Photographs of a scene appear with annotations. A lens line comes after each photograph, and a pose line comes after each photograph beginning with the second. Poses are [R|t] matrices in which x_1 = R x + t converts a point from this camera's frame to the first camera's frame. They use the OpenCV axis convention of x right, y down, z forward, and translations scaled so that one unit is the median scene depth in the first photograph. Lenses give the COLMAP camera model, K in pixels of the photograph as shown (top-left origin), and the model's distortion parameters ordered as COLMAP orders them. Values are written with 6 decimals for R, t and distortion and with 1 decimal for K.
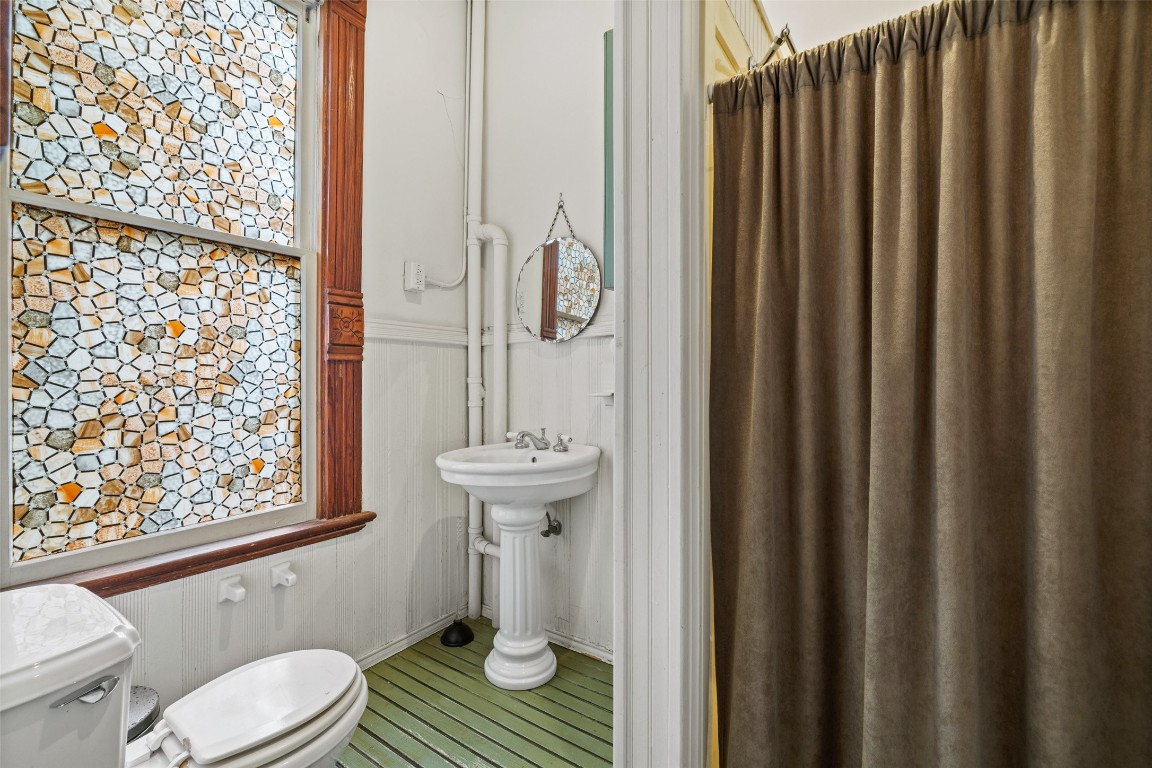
lens RADIAL K [[488.3, 0, 578.8], [0, 488.3, 379.2], [0, 0, 1]] dist [-0.000543, -0.000684]
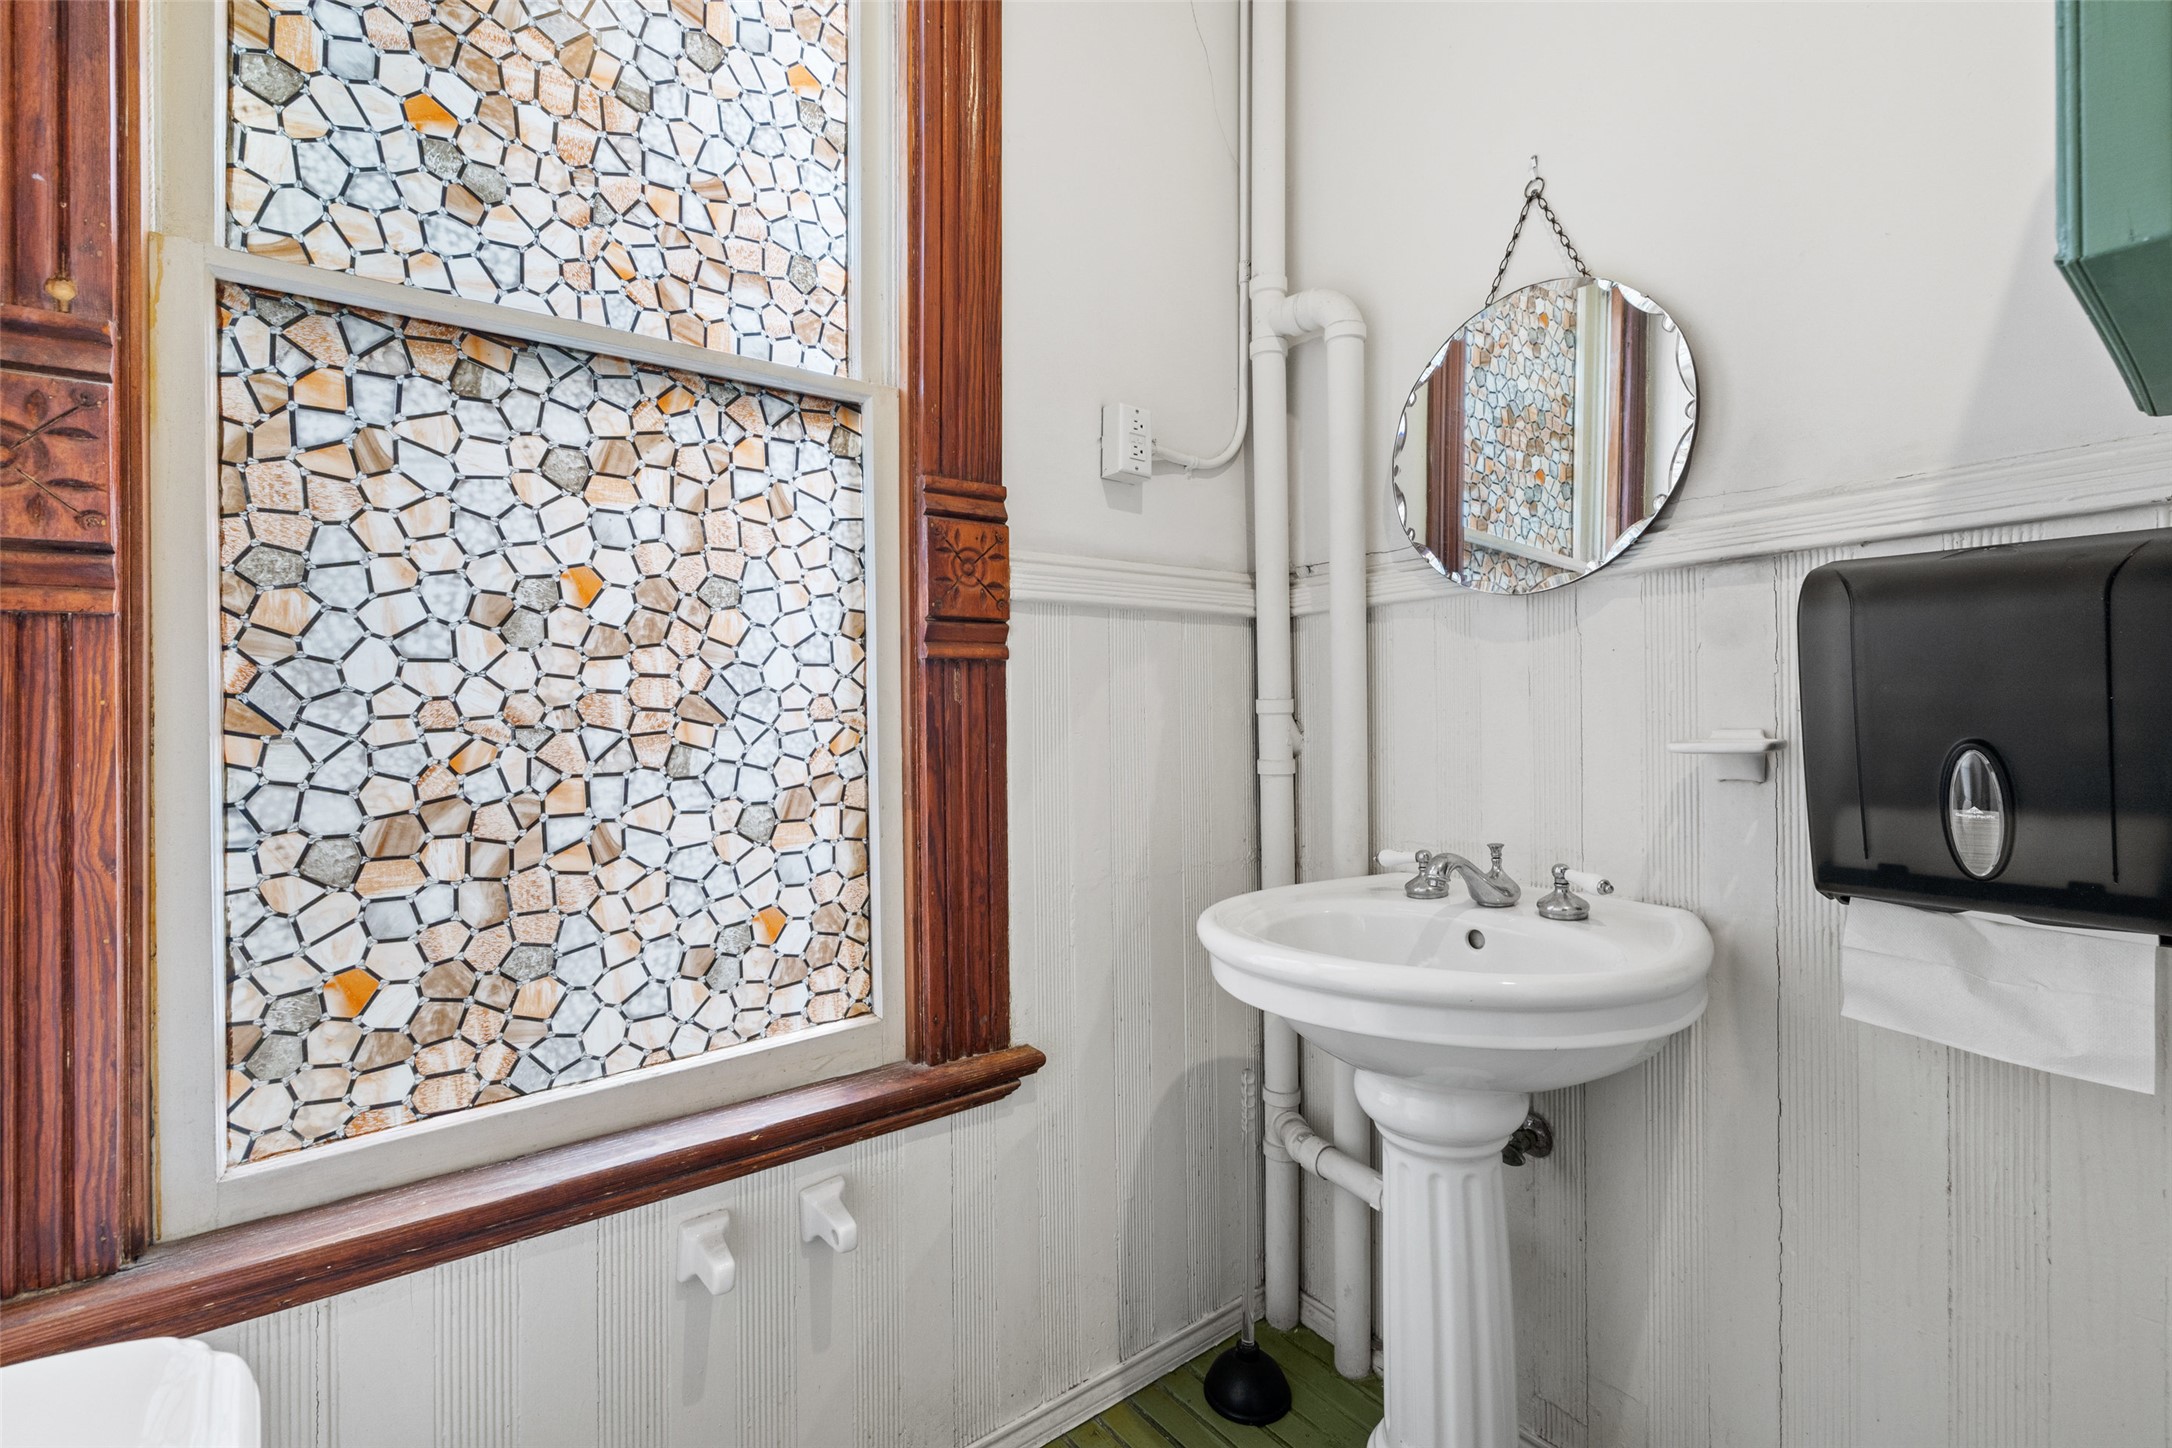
lens RADIAL K [[920.7, 0, 1085.3], [0, 920.7, 717.2], [0, 0, 1]] dist [-0.000543, -0.000684]
pose [[0.948489, -0.007404, -0.316723, -0.177002], [0.011616, 0.999867, 0.011413, 0.000964], [0.316596, -0.014504, 0.948450, 0.376678]]
